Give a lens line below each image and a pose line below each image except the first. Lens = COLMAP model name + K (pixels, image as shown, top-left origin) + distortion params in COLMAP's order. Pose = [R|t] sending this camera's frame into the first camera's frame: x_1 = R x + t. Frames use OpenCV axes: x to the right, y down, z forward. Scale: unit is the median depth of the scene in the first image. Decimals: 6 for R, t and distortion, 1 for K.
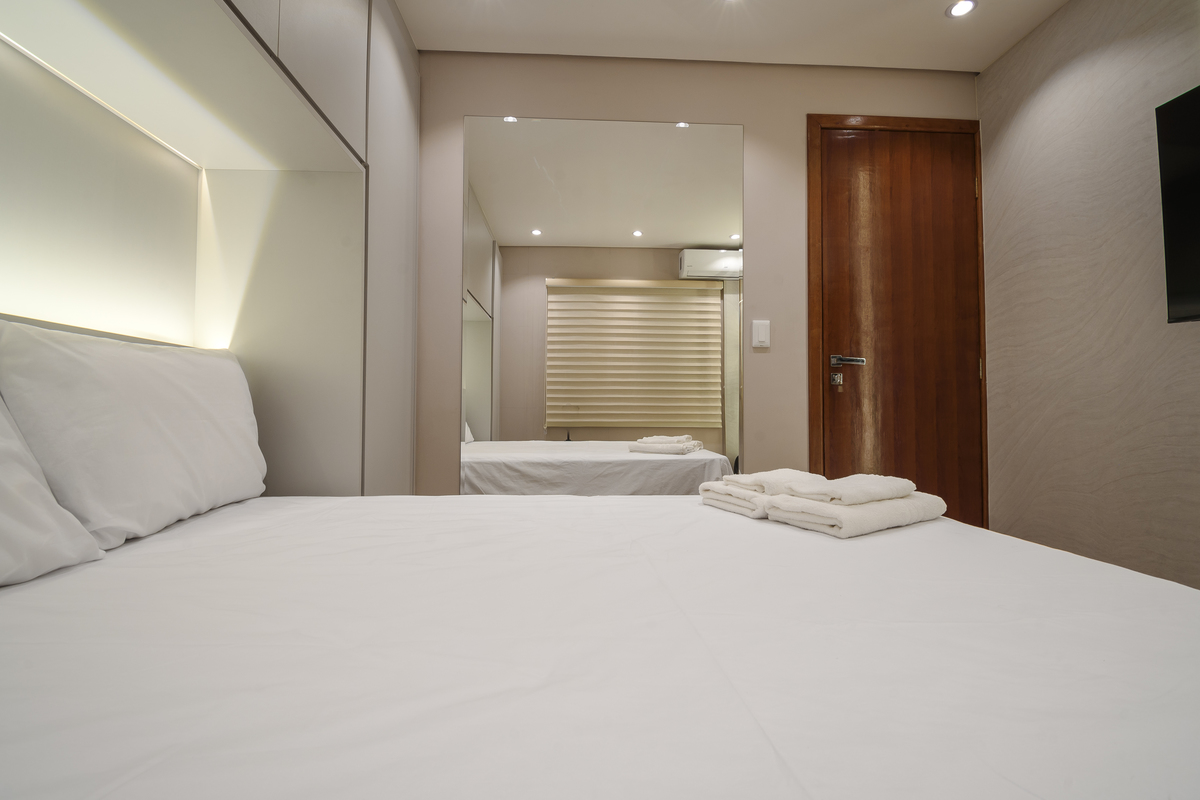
lens RADIAL K [[525.5, 0, 600.0], [0, 525.5, 400.0], [0, 0, 1]] dist [0.000786, 0.000273]
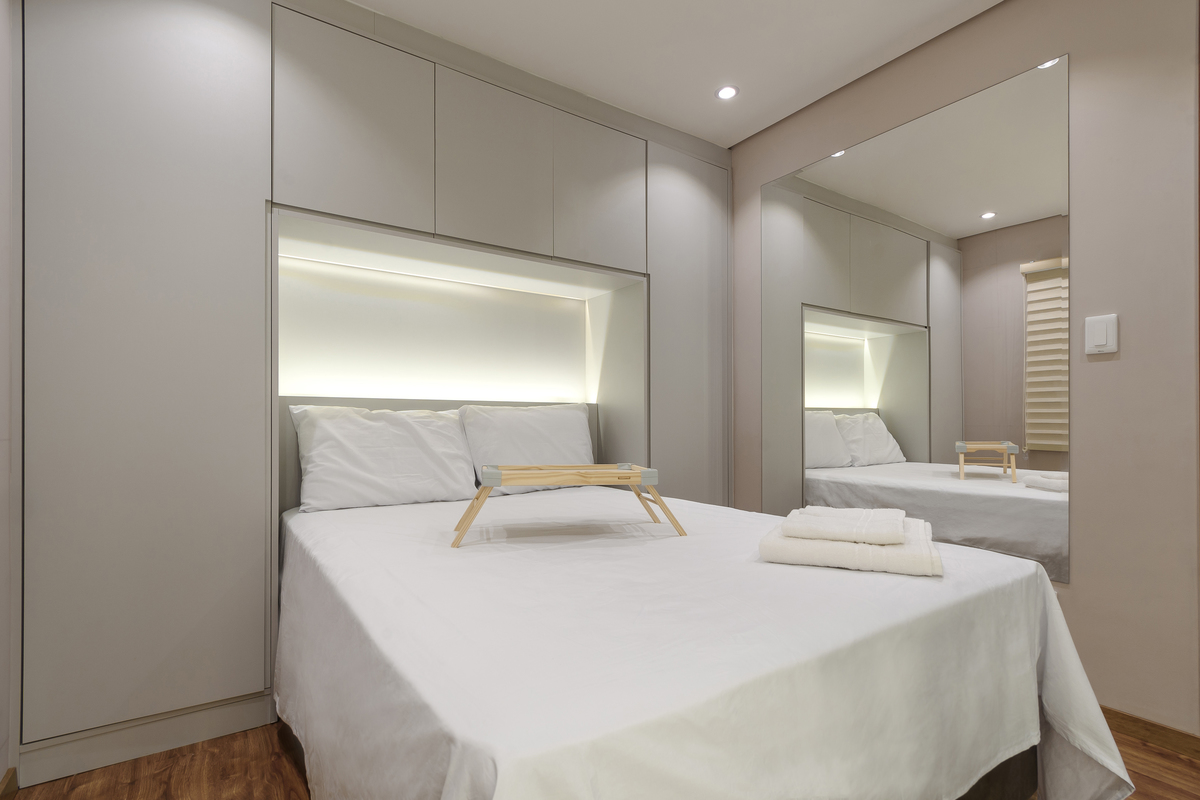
lens RADIAL K [[542.4, 0, 602.0], [0, 542.4, 415.1], [0, 0, 1]] dist [0.010644, -0.000607]
pose [[0.554538, -0.015383, -0.832016, 0.425296], [0.020779, 0.999773, -0.004636, -0.020378], [0.831899, -0.014718, 0.554732, 0.008037]]
